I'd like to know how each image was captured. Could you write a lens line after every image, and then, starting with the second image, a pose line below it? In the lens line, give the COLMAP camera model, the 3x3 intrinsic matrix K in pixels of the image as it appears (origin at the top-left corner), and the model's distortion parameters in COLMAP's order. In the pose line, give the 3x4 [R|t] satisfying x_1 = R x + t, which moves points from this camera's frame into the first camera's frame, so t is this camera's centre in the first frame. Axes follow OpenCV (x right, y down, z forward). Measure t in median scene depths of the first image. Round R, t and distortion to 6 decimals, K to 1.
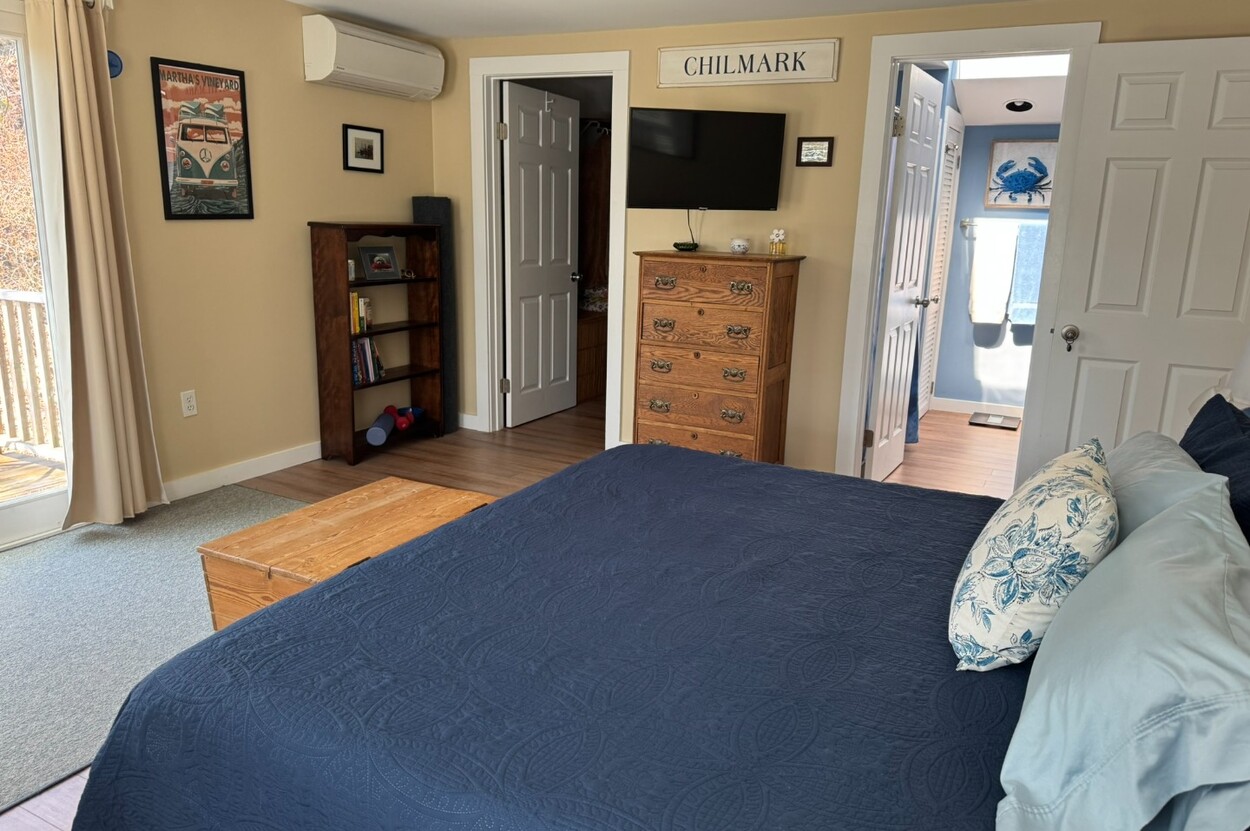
lens RADIAL K [[876.6, 0, 638.5], [0, 876.6, 416.2], [0, 0, 1]] dist [0.163640, -0.255933]
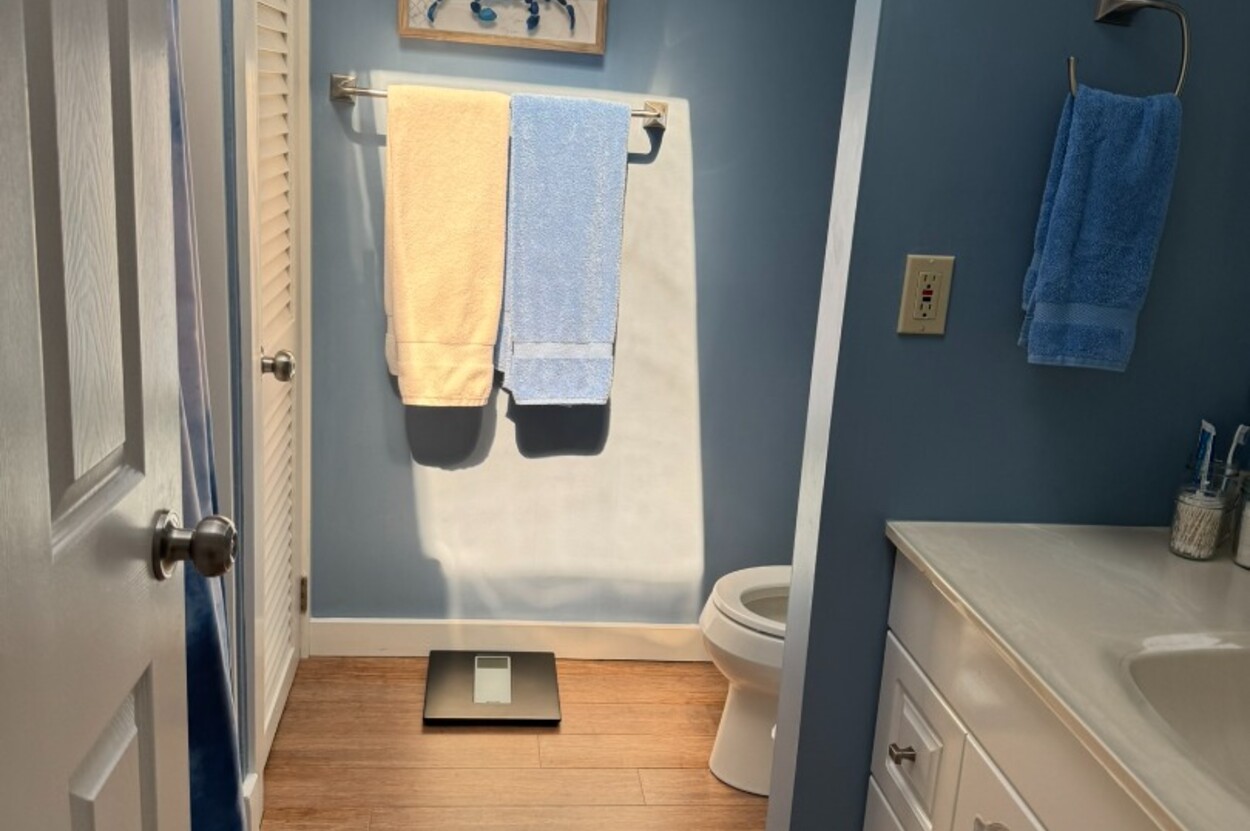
lens RADIAL K [[1131.1, 0, 625.0], [0, 1131.1, 415.5], [0, 0, 1]] dist [0.013193, 0.001389]
pose [[0.825202, -0.119056, 0.552149, 0.061385], [0.084697, 0.992563, 0.087438, -0.036864], [-0.558452, -0.025389, 0.829148, 0.176535]]
